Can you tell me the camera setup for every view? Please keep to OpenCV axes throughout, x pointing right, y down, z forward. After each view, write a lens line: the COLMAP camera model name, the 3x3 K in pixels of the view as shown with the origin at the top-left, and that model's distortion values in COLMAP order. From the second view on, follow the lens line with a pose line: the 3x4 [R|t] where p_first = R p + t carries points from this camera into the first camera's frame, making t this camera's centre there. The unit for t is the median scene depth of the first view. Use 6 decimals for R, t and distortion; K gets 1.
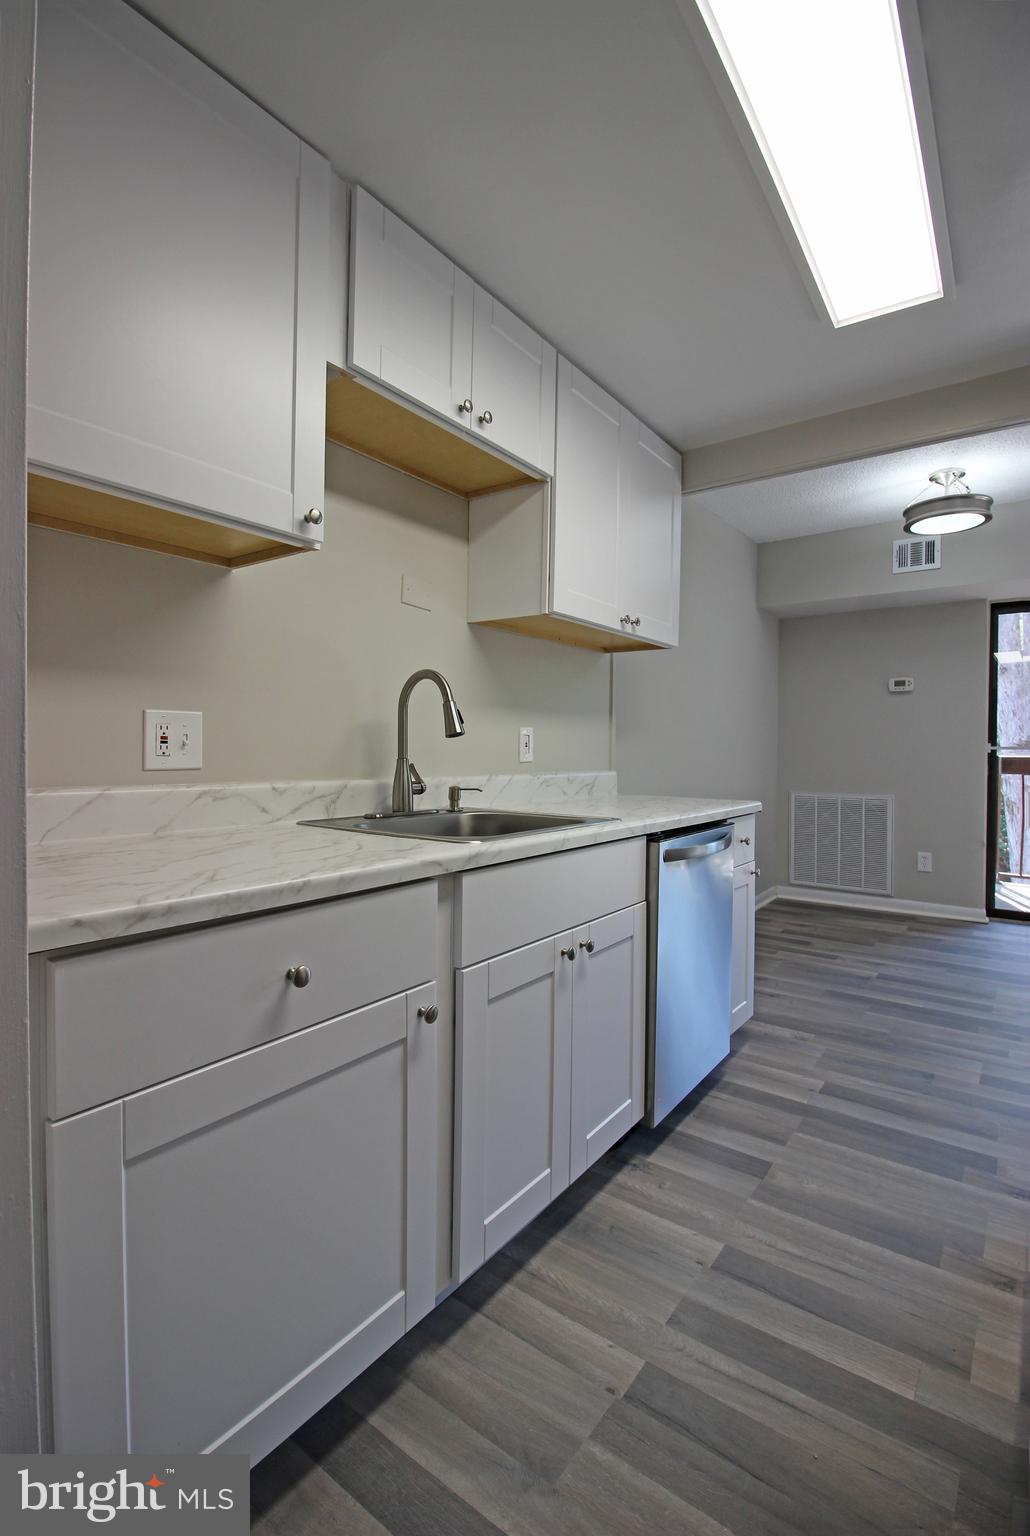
lens RADIAL K [[706.1, 0, 505.1], [0, 706.1, 752.5], [0, 0, 1]] dist [0.000606, -0.014024]
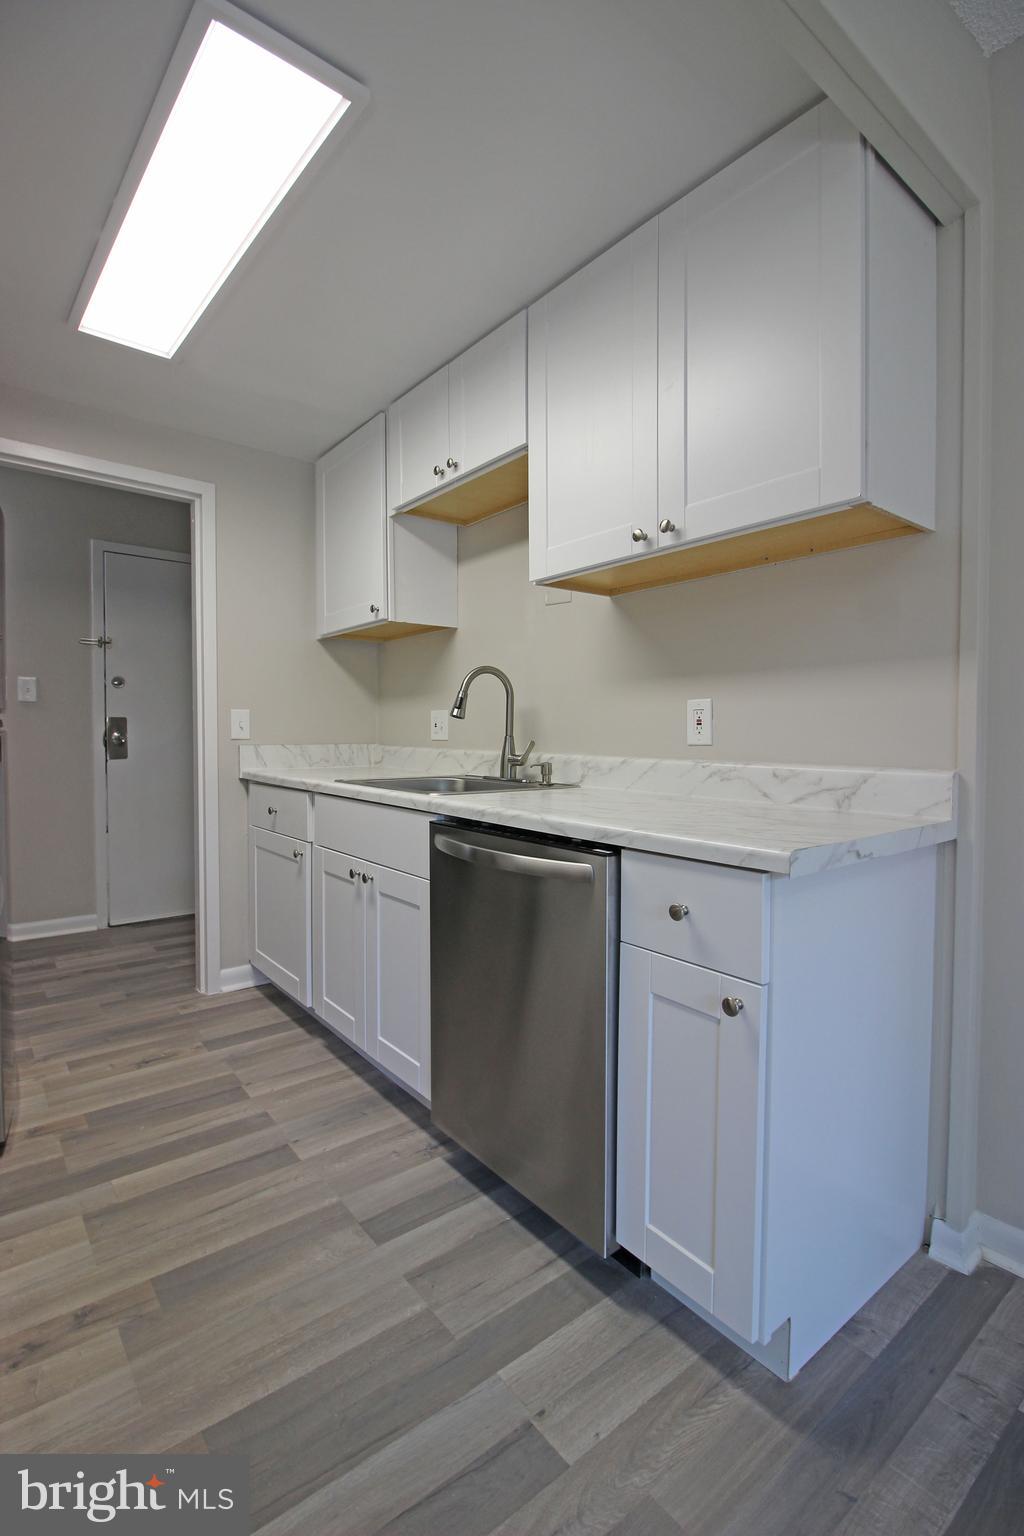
lens RADIAL K [[706.0, 0, 504.3], [0, 706.0, 753.7], [0, 0, 1]] dist [-0.001500, -0.014214]
pose [[-0.251405, 0.017513, -0.967724, 1.261370], [-0.013269, 0.999680, 0.021539, 0.015058], [0.967791, 0.018256, -0.251092, 1.521921]]
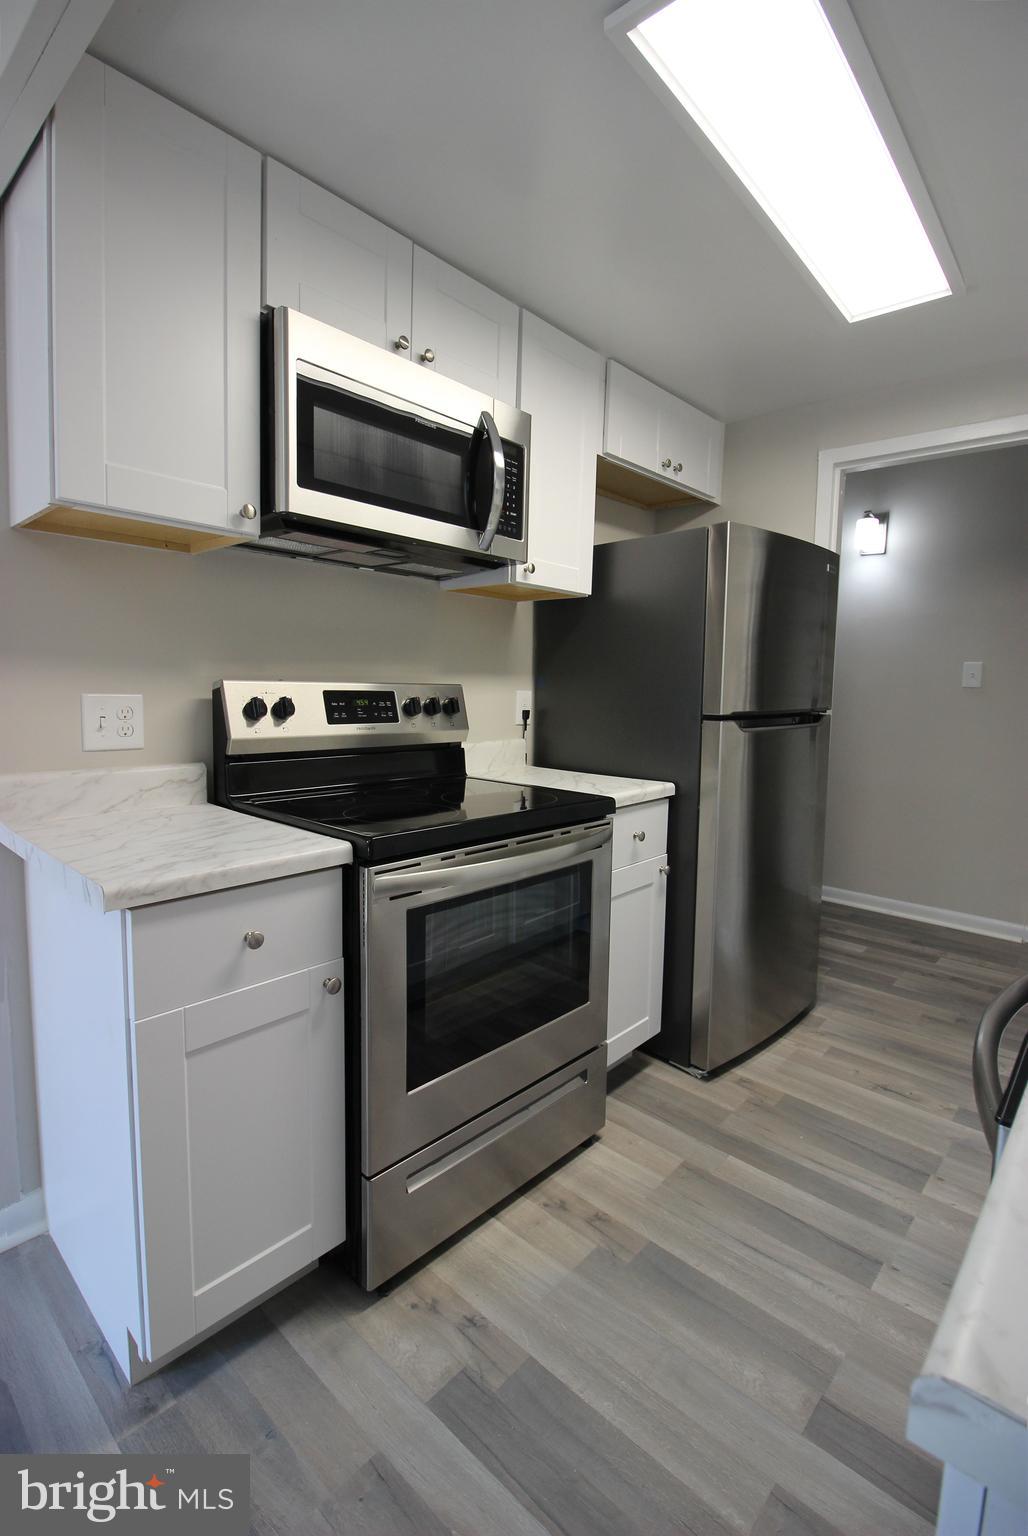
lens RADIAL K [[706.0, 0, 506.3], [0, 706.0, 753.7], [0, 0, 1]] dist [-0.001500, -0.014214]
pose [[-0.994362, -0.035422, 0.099946, 0.686387], [-0.024765, 0.994066, 0.105921, -0.071981], [-0.103105, 0.102848, -0.989339, 1.793622]]
